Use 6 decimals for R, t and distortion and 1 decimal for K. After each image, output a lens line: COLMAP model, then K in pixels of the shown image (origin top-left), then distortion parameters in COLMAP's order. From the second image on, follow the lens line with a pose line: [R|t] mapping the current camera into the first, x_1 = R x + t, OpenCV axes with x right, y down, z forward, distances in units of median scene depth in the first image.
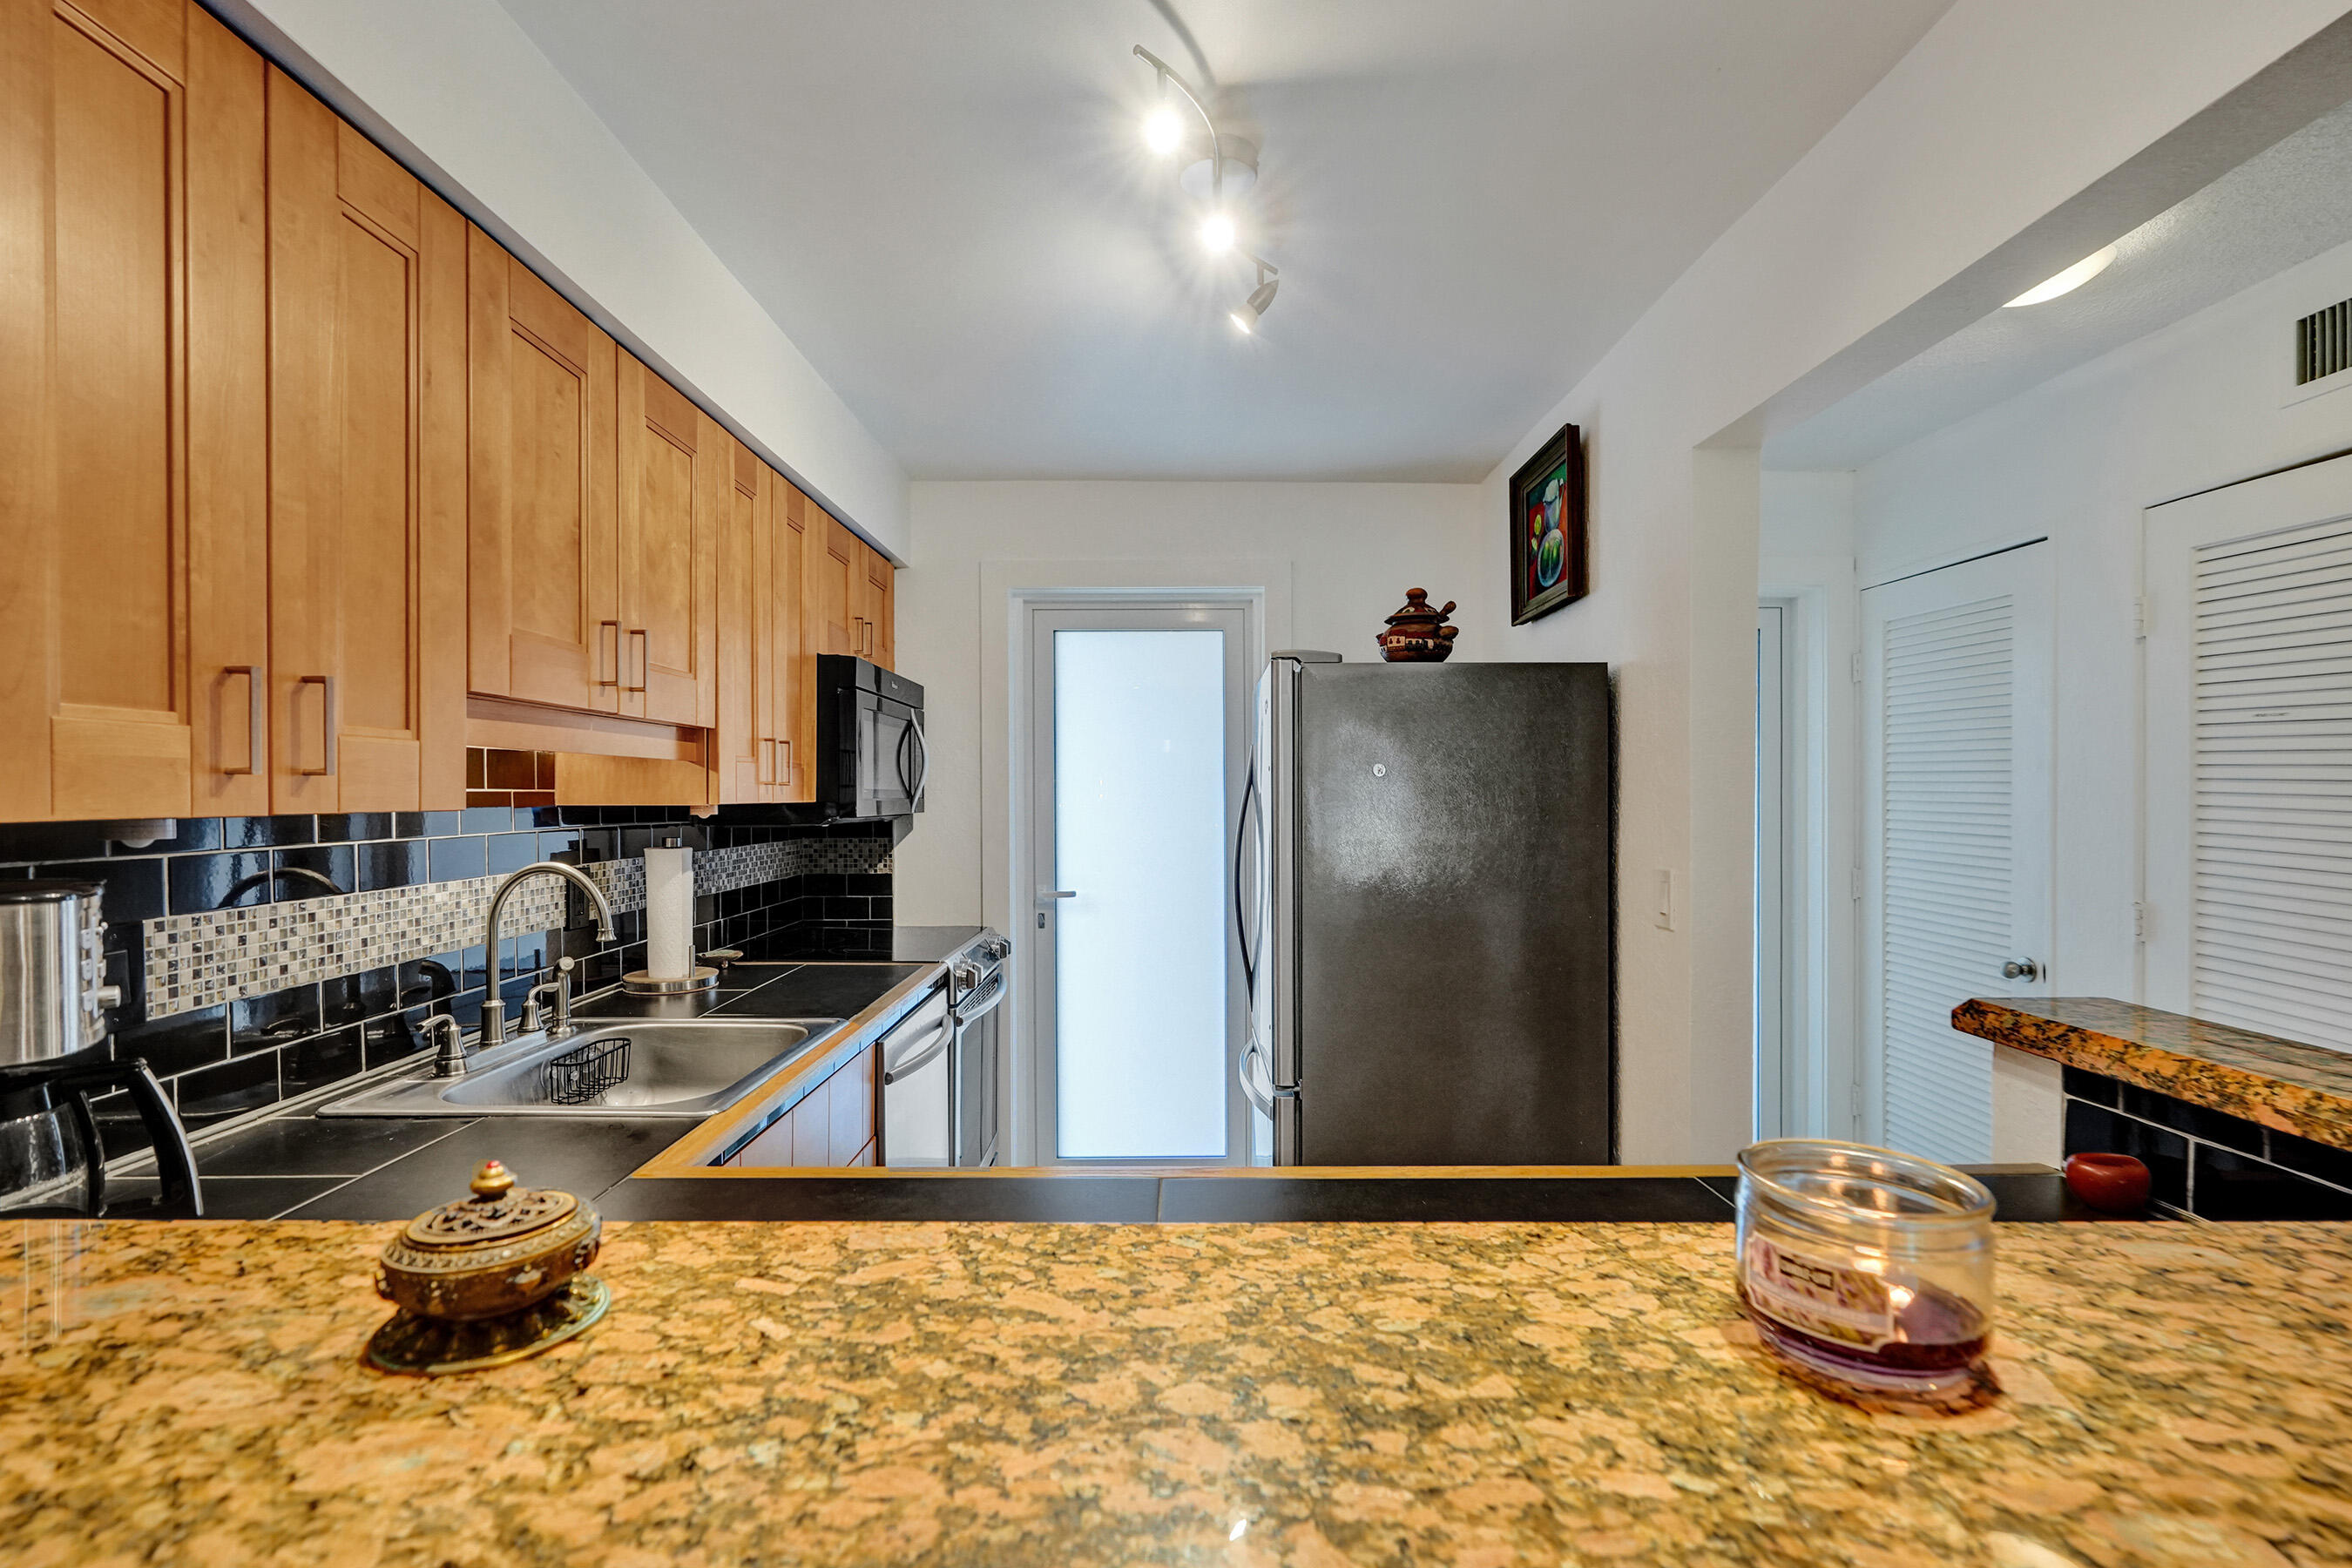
lens RADIAL K [[1087.6, 0, 1174.6], [0, 1087.6, 793.1], [0, 0, 1]] dist [-0.010111, 0.001747]
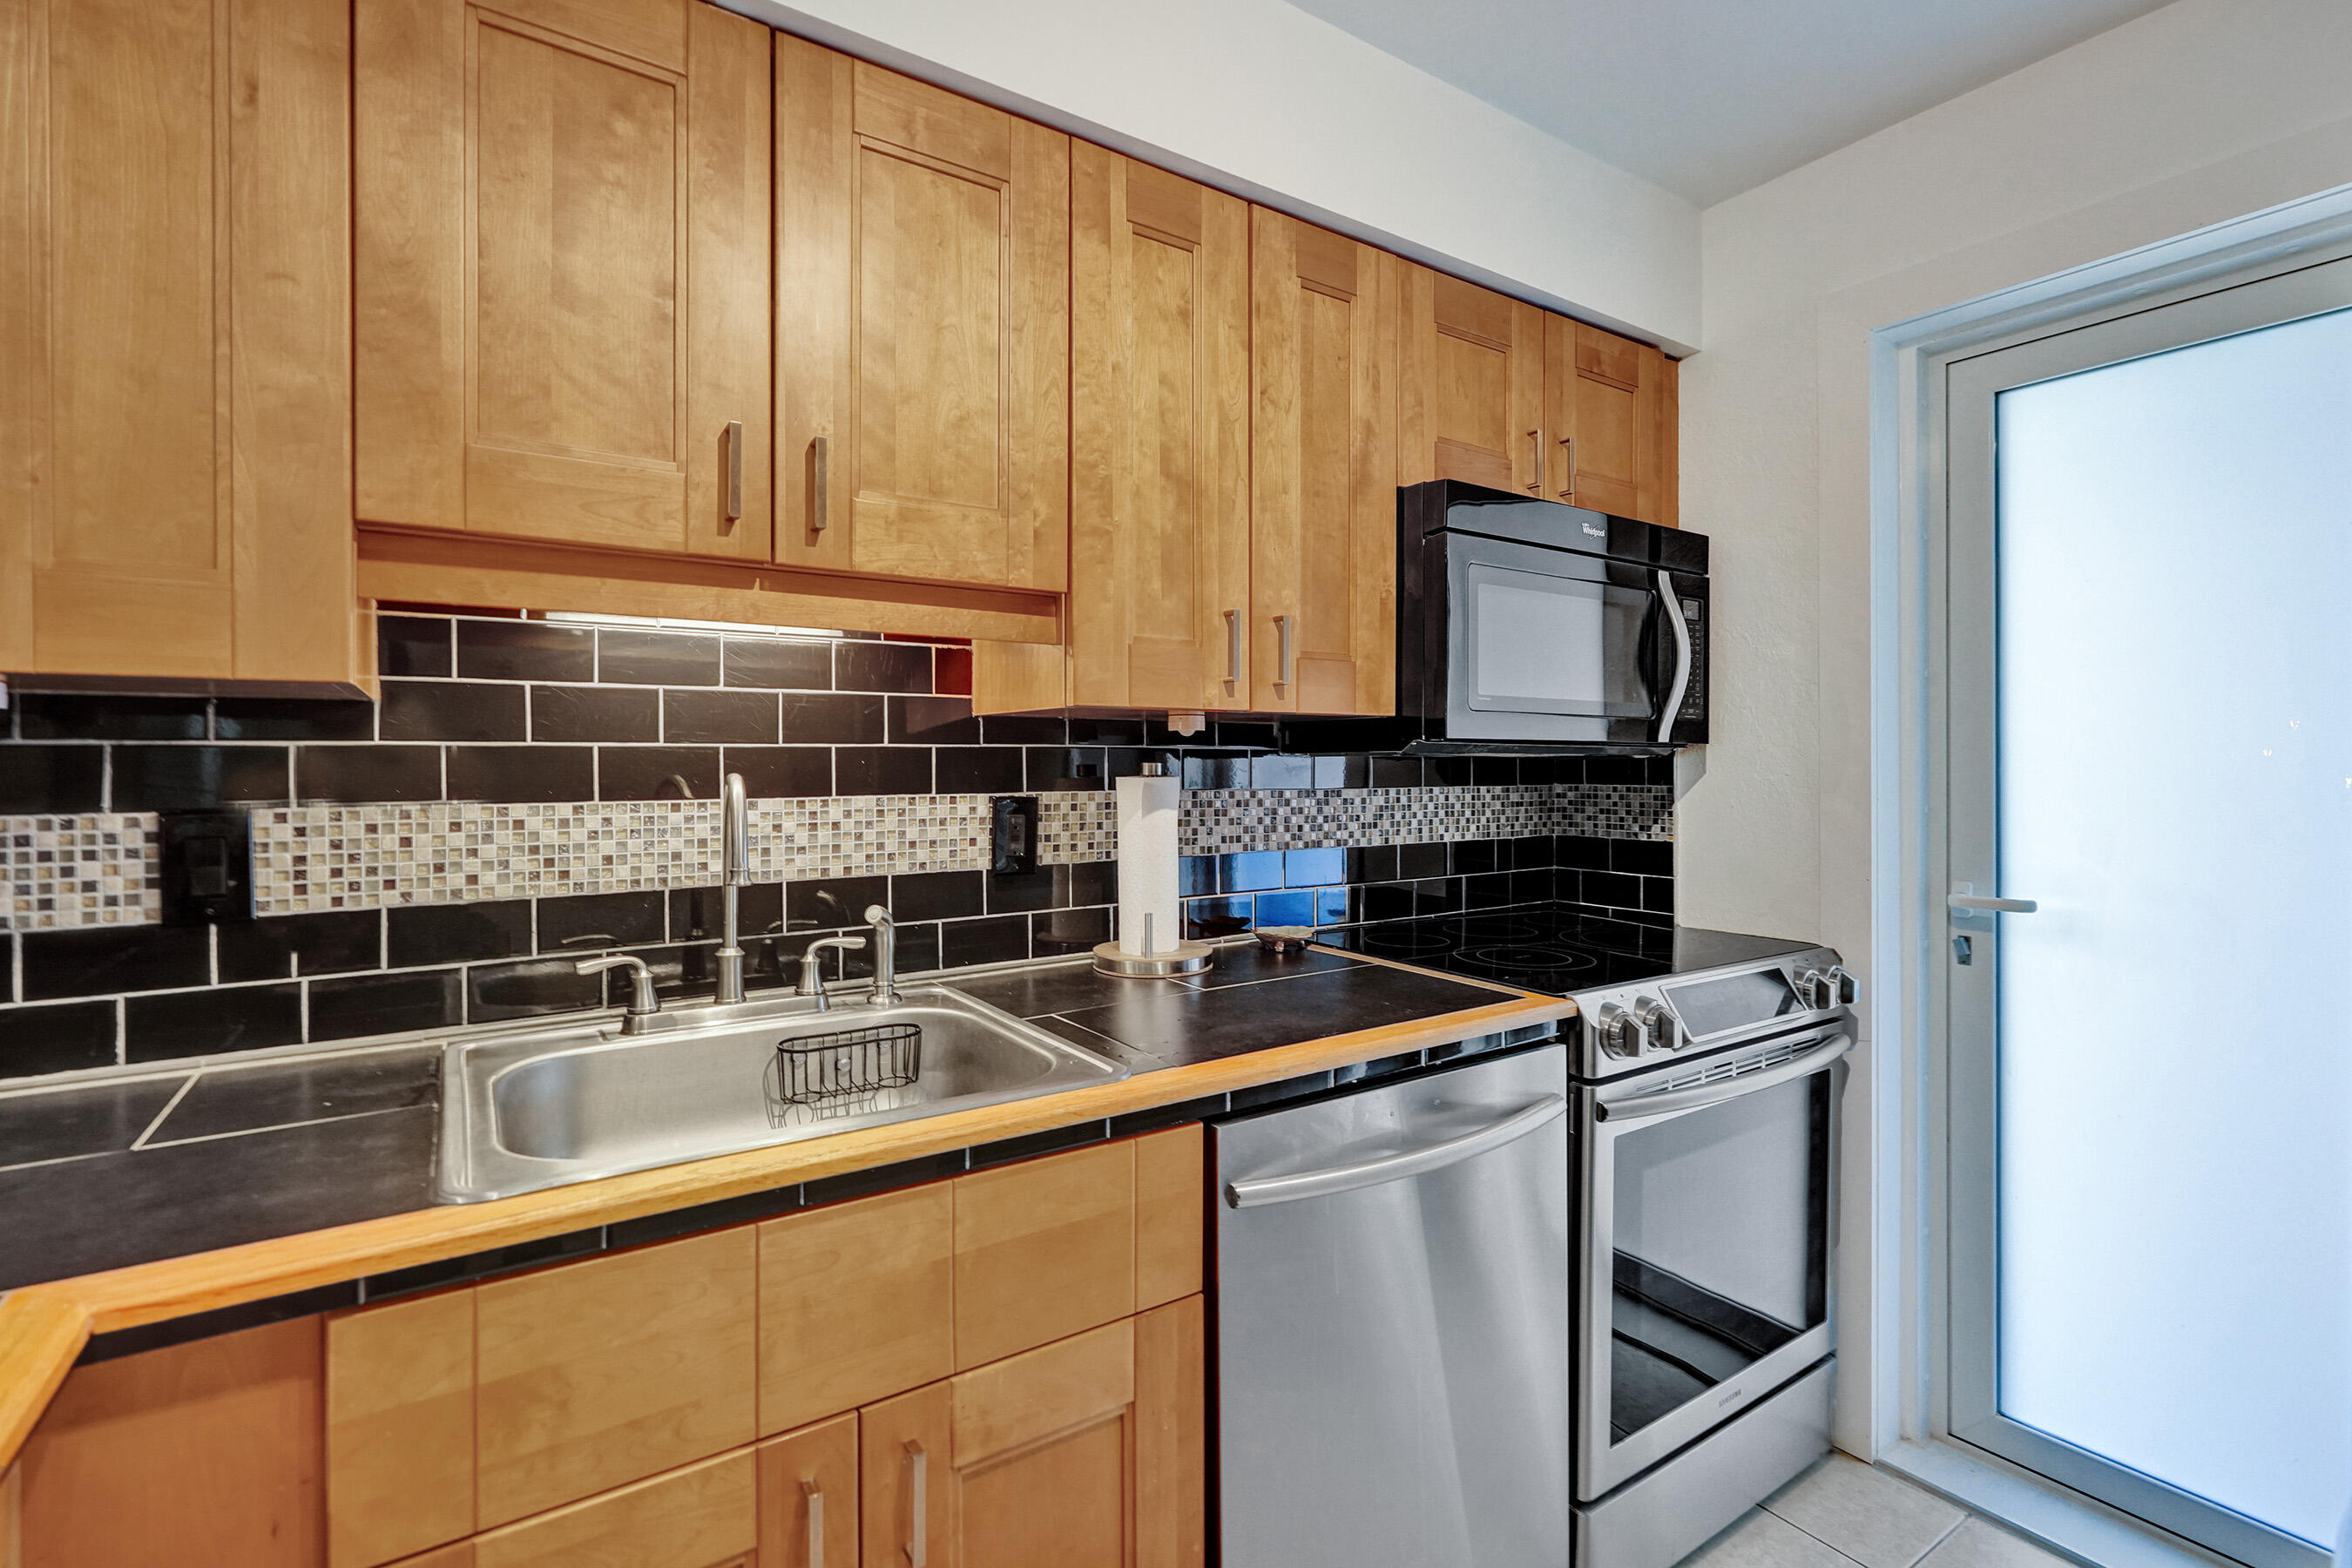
lens RADIAL K [[1087.6, 0, 1178.4], [0, 1087.6, 767.0], [0, 0, 1]] dist [-0.010111, 0.001747]
pose [[0.558859, 0.005096, -0.829247, 0.218647], [-0.000268, 0.999982, 0.005964, 0.055673], [0.829263, -0.003111, 0.558850, 0.853144]]
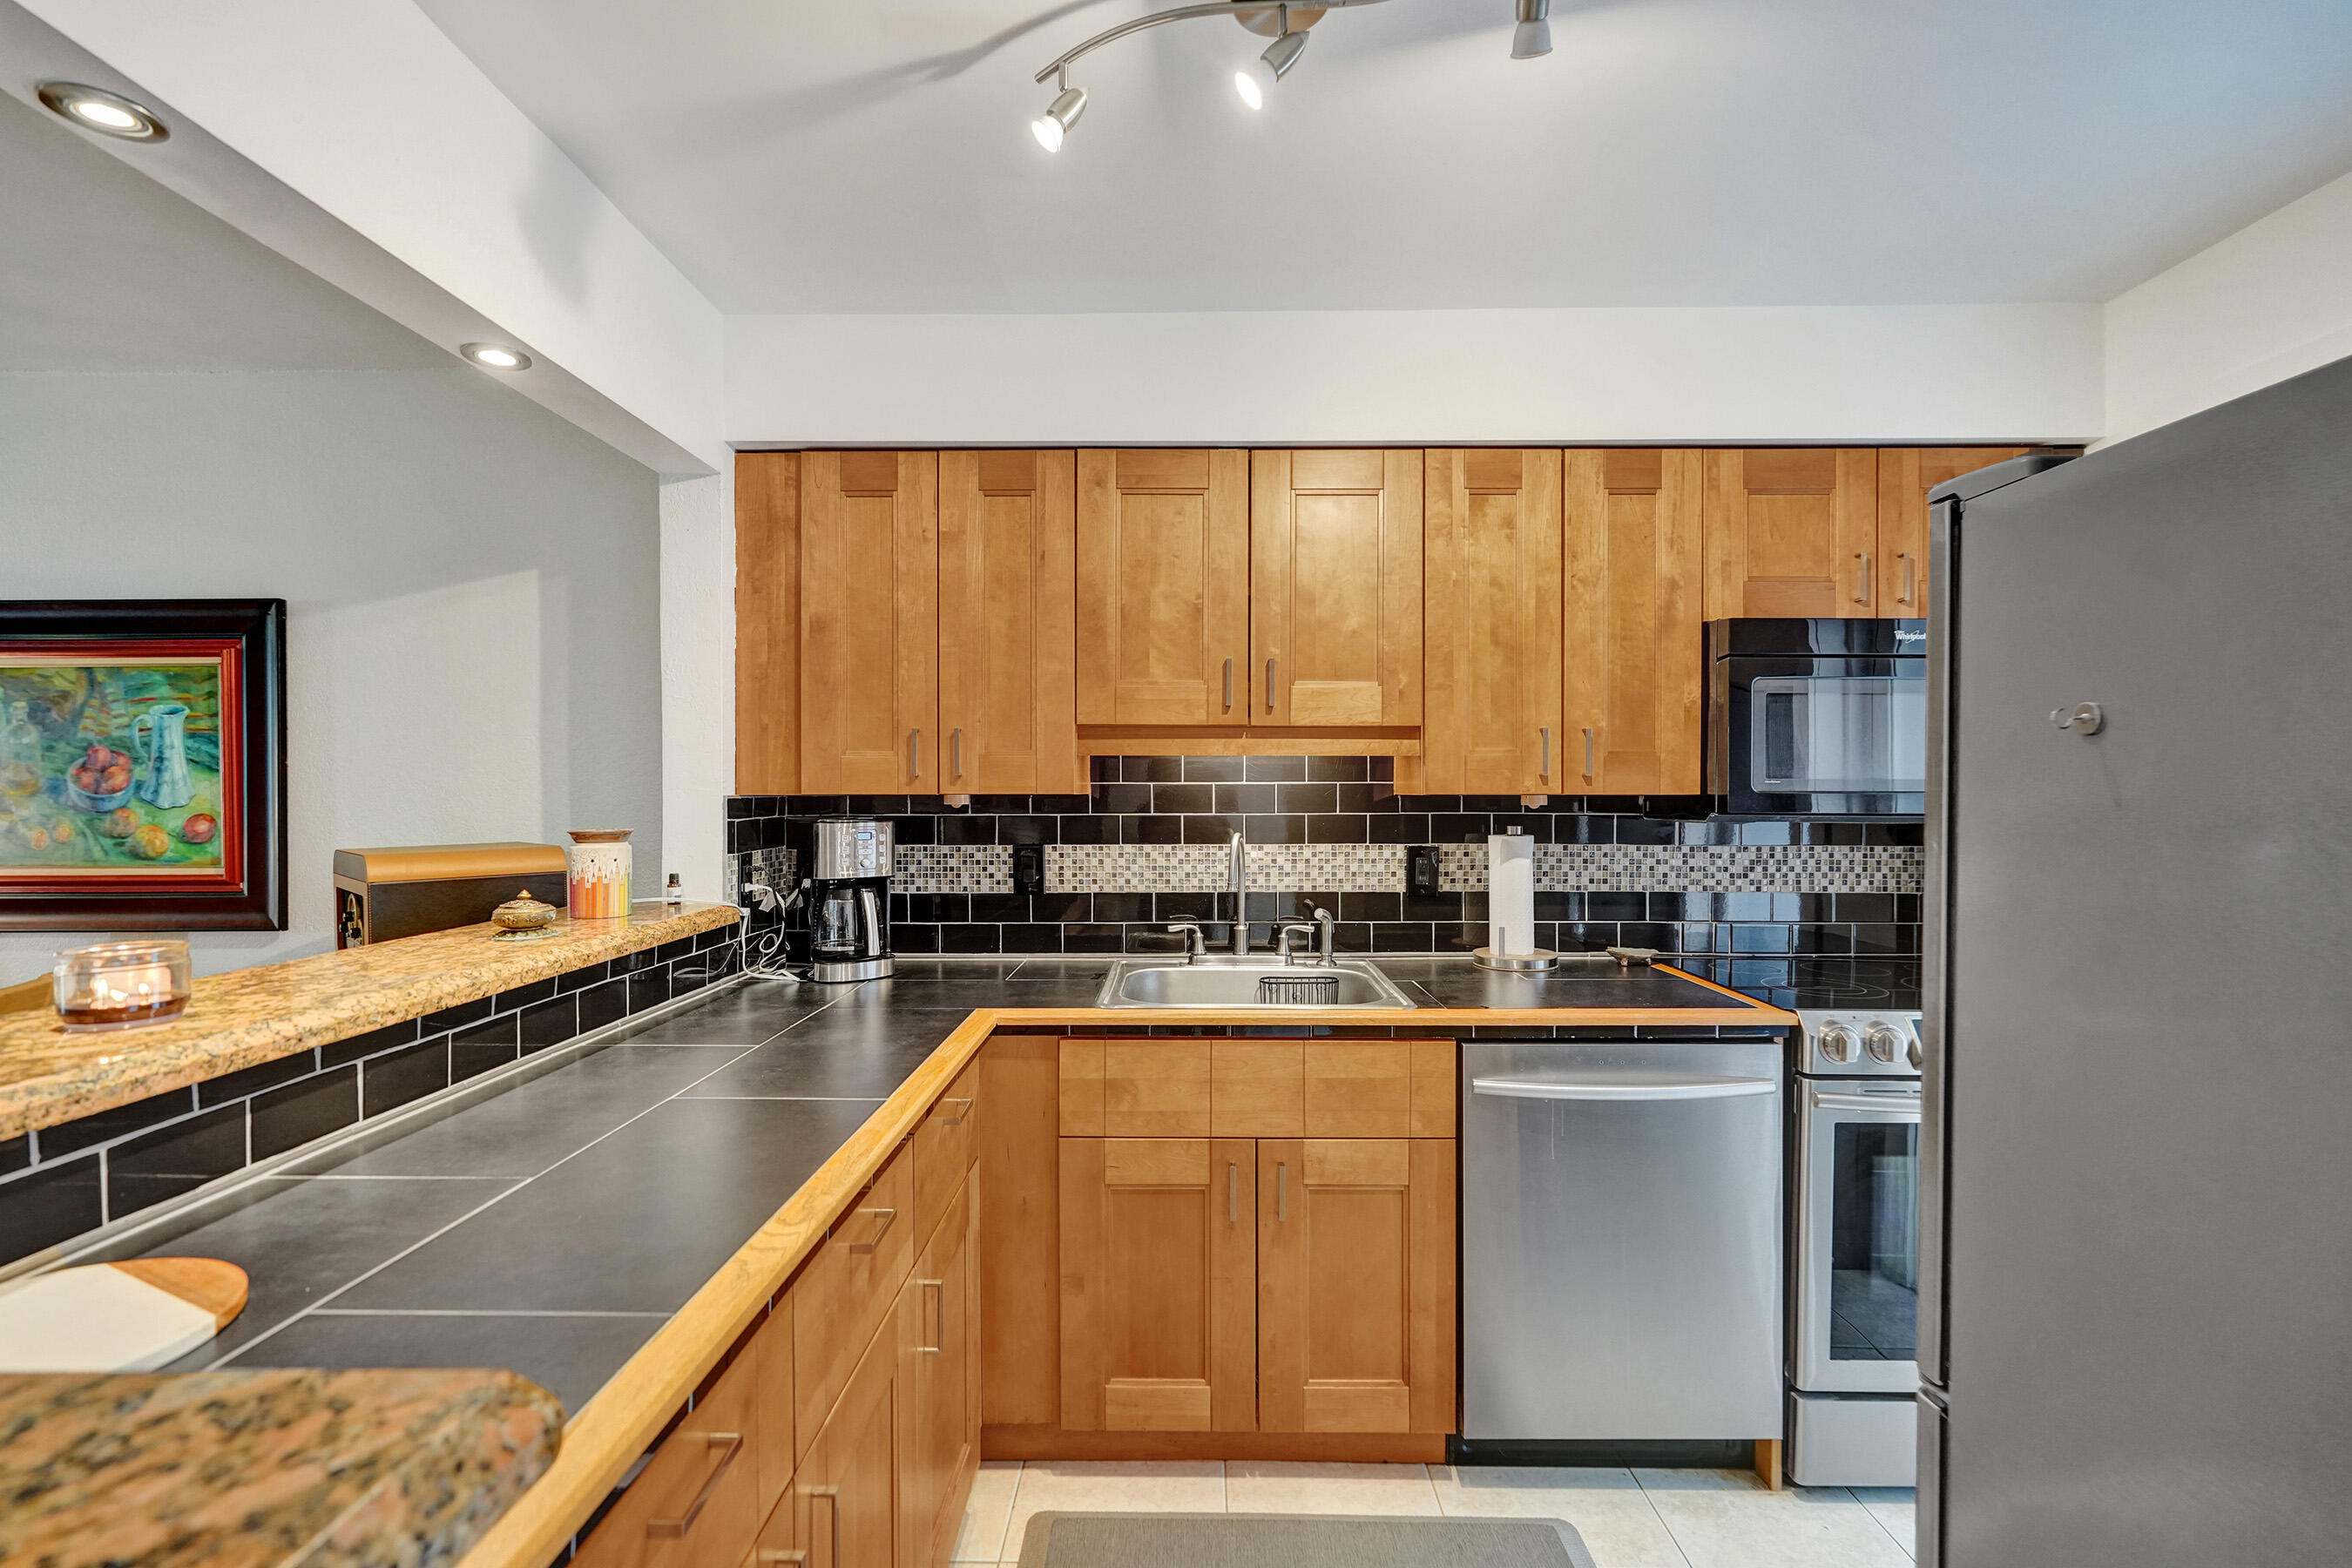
lens RADIAL K [[1087.6, 0, 1165.0], [0, 1087.6, 793.0], [0, 0, 1]] dist [-0.010111, 0.001747]
pose [[-0.020875, 0.007337, -0.999755, 0.874989], [-0.000292, 0.999973, 0.007345, 0.000410], [0.999782, 0.000445, -0.020872, 0.954650]]
